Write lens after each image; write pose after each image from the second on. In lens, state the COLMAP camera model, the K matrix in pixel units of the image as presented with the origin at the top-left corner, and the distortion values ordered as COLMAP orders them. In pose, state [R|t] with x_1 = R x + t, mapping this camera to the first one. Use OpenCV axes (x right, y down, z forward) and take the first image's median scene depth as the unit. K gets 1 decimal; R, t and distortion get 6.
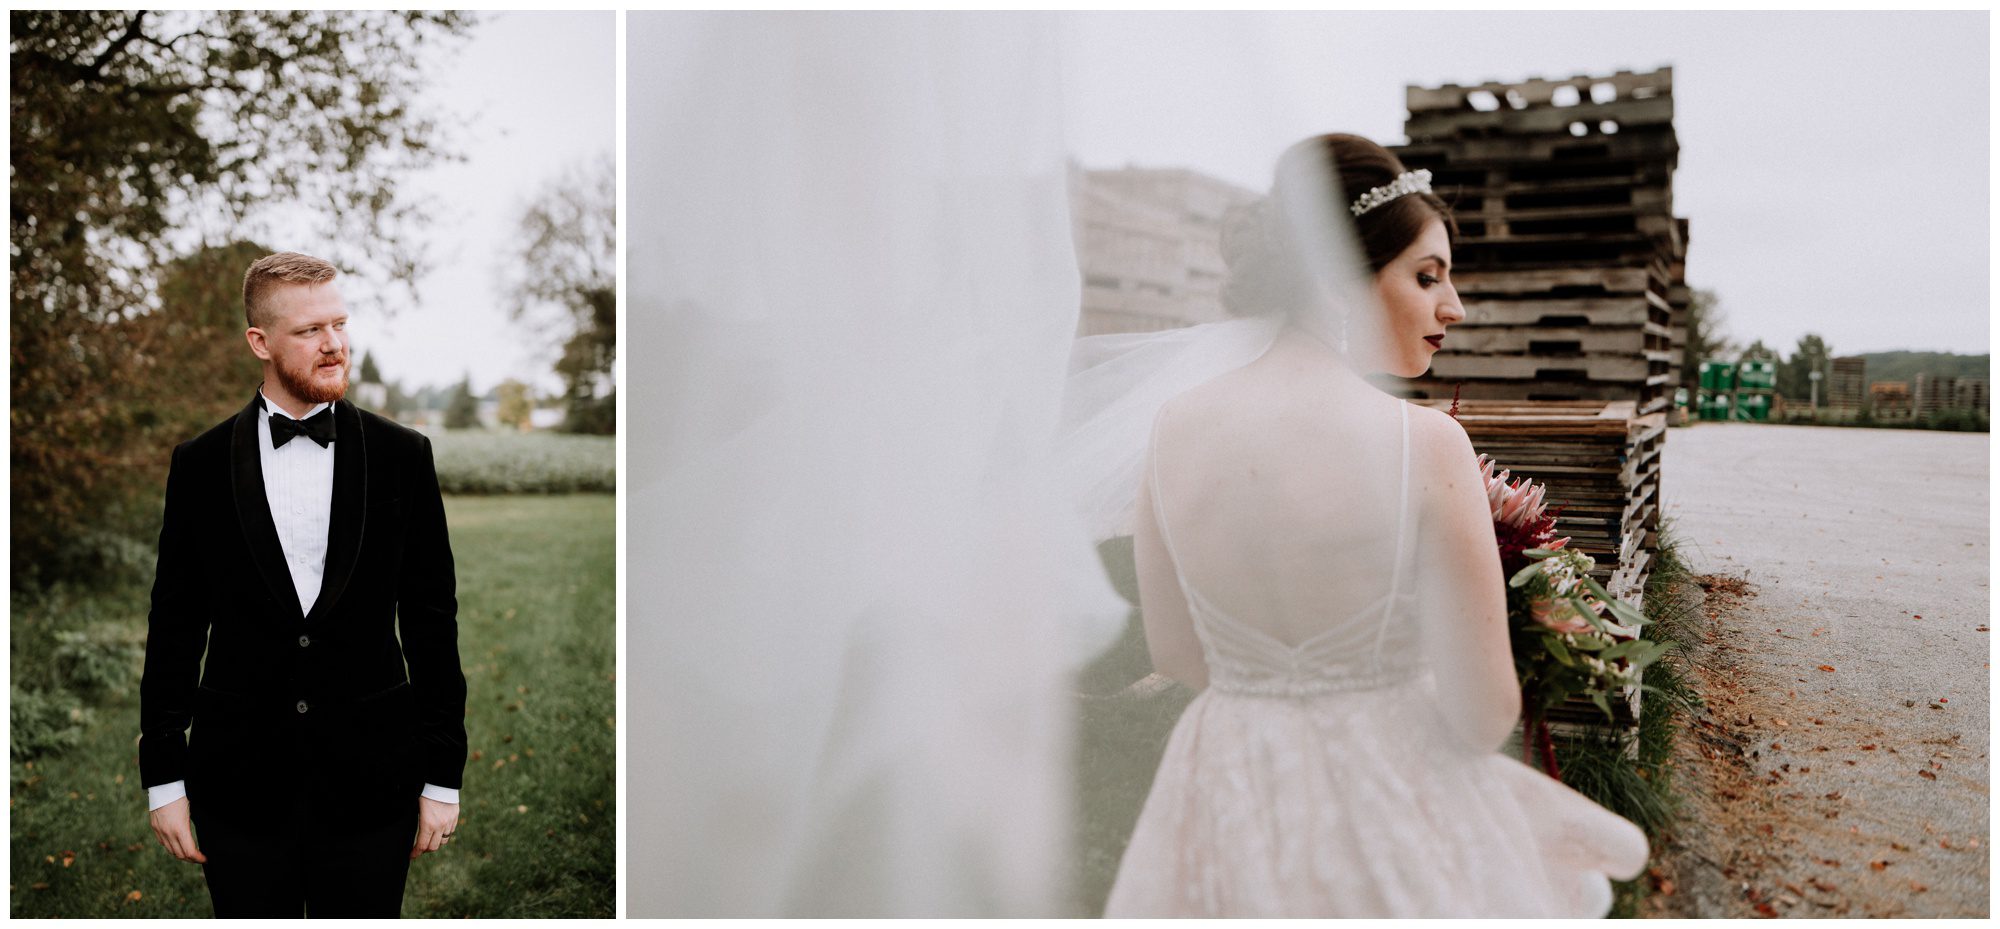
lens RADIAL K [[2251.7, 0, 1000.0], [0, 2251.7, 464.5], [0, 0, 1]] dist [0.003510, -0.029020]
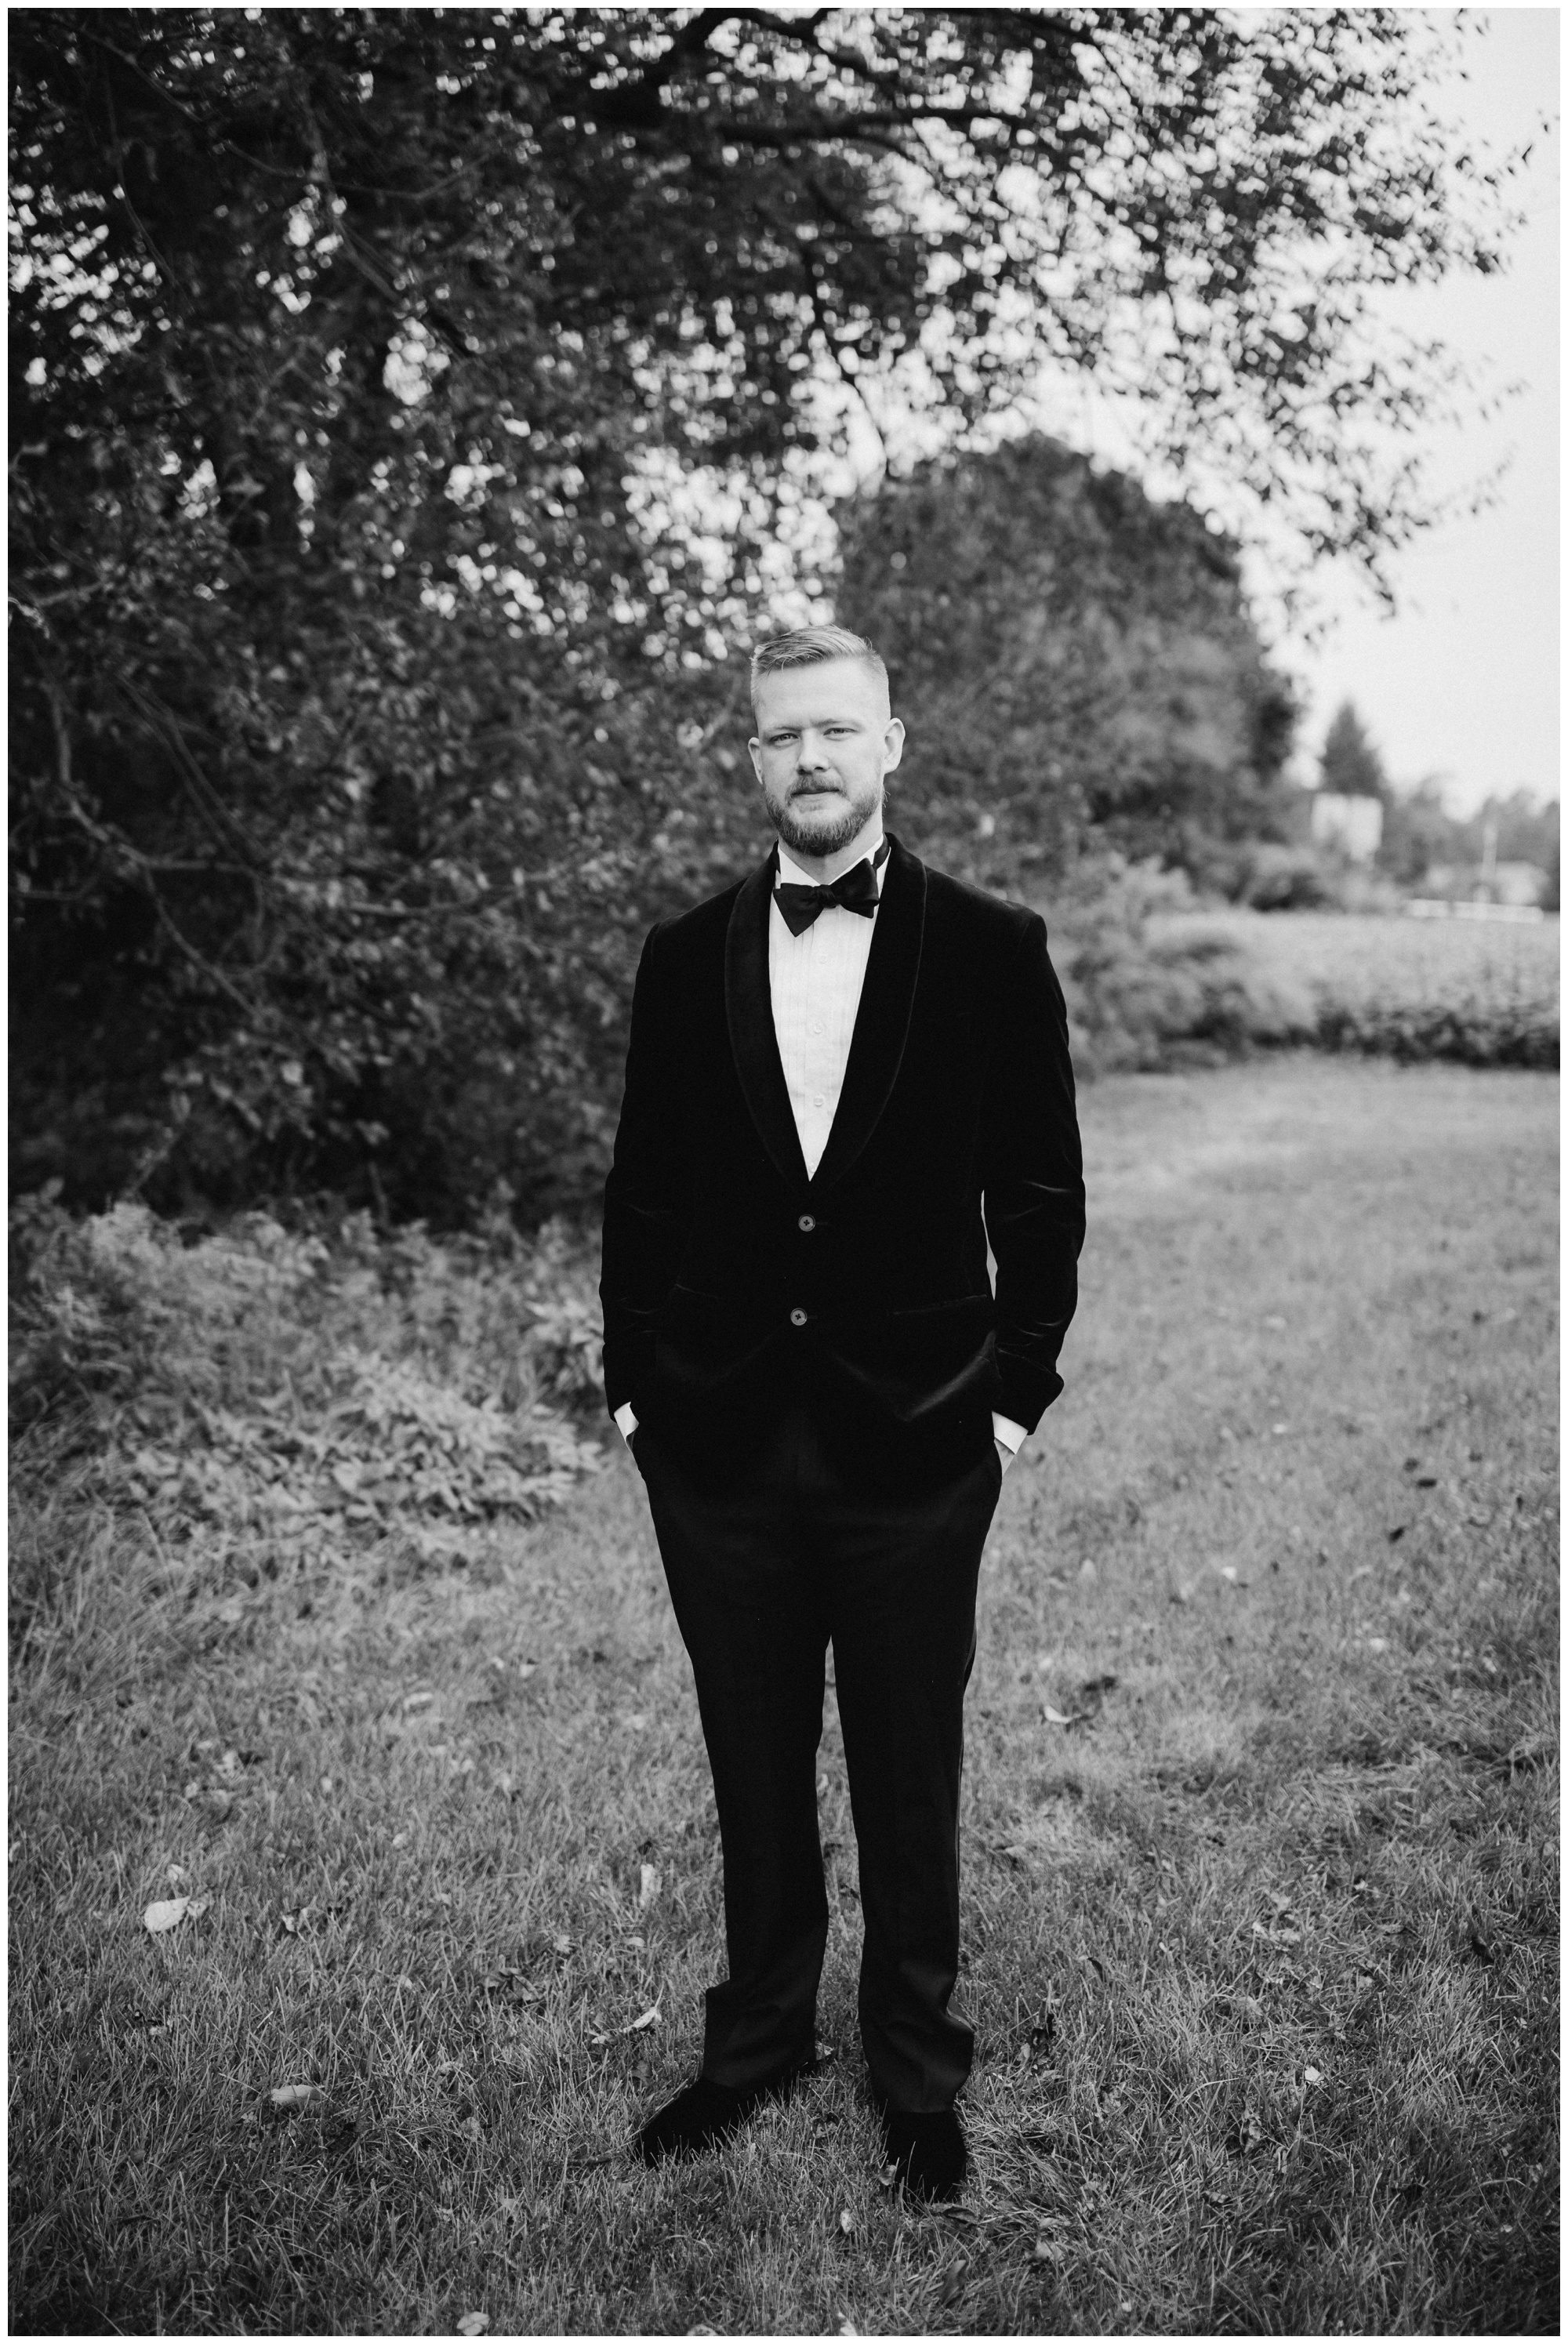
lens RADIAL K [[2320.4, 0, 784.0], [0, 2320.4, 1172.0], [0, 0, 1]] dist [-0.058226, -0.008869]
pose [[0.978531, 0.026625, -0.204375, -0.254158], [-0.003847, 0.993807, 0.111050, -0.012821], [0.206066, -0.107880, 0.972573, 0.499240]]
